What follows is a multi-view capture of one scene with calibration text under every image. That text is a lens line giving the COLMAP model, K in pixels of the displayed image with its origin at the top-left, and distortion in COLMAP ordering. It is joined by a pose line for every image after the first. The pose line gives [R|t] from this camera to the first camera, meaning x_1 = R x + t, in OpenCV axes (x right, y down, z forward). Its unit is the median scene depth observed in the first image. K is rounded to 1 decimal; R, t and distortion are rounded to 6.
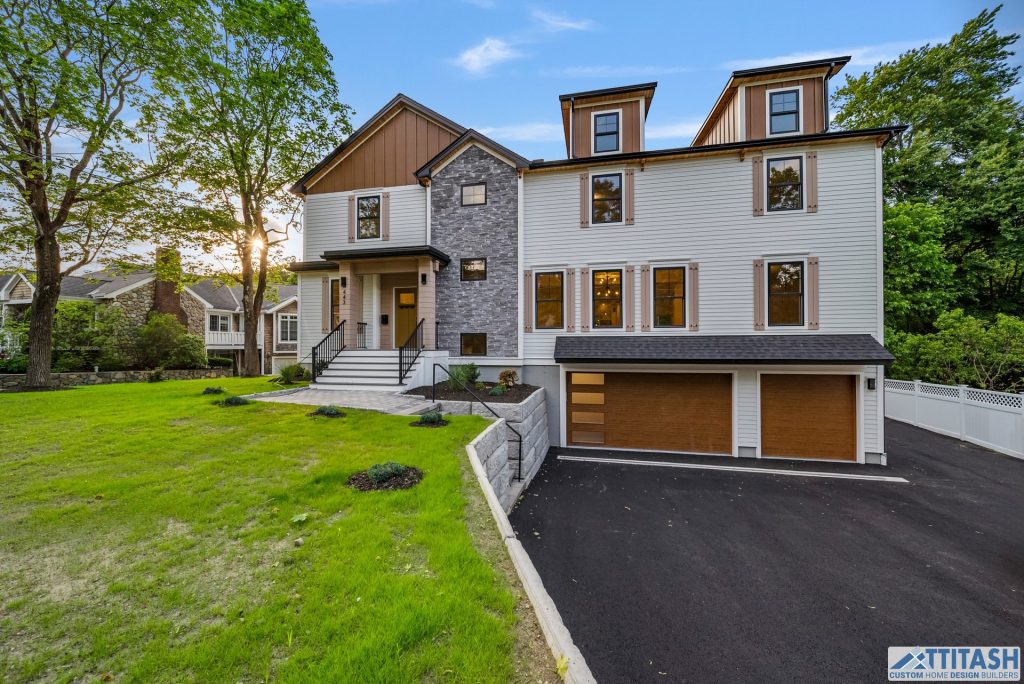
lens RADIAL K [[389.5, 0, 511.1], [0, 389.5, 343.7], [0, 0, 1]] dist [-0.001897, -0.000265]
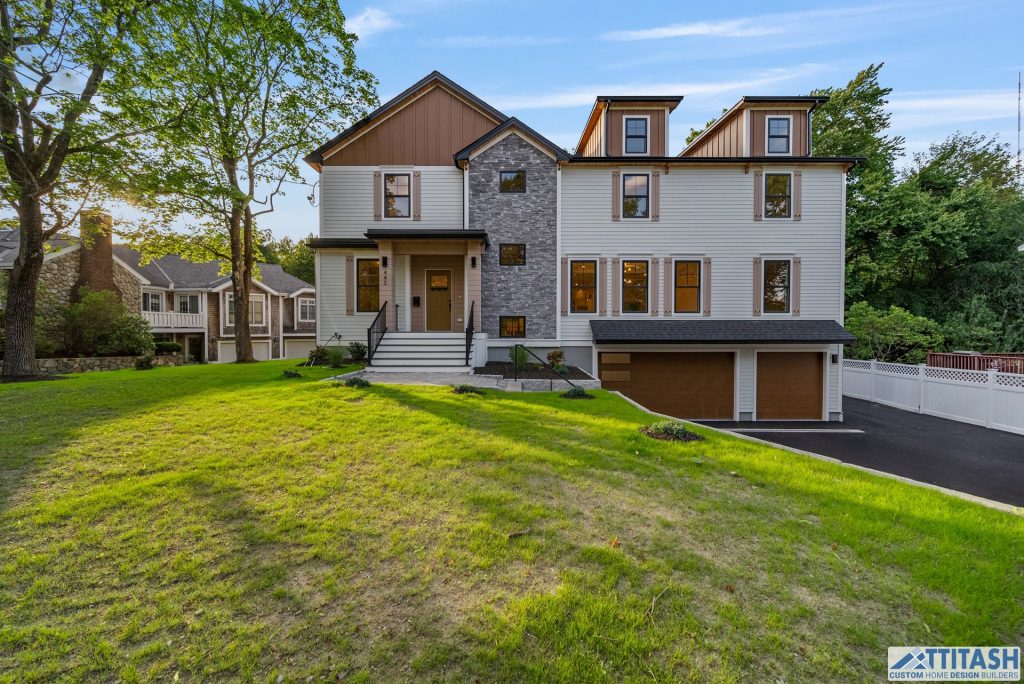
lens RADIAL K [[389.5, 0, 510.9], [0, 389.5, 339.2], [0, 0, 1]] dist [-0.001897, -0.000265]
pose [[0.976918, -0.002623, 0.213599, -0.333634], [-0.003270, 0.999624, 0.027232, 0.006506], [-0.213590, -0.027302, 0.976542, -0.018473]]
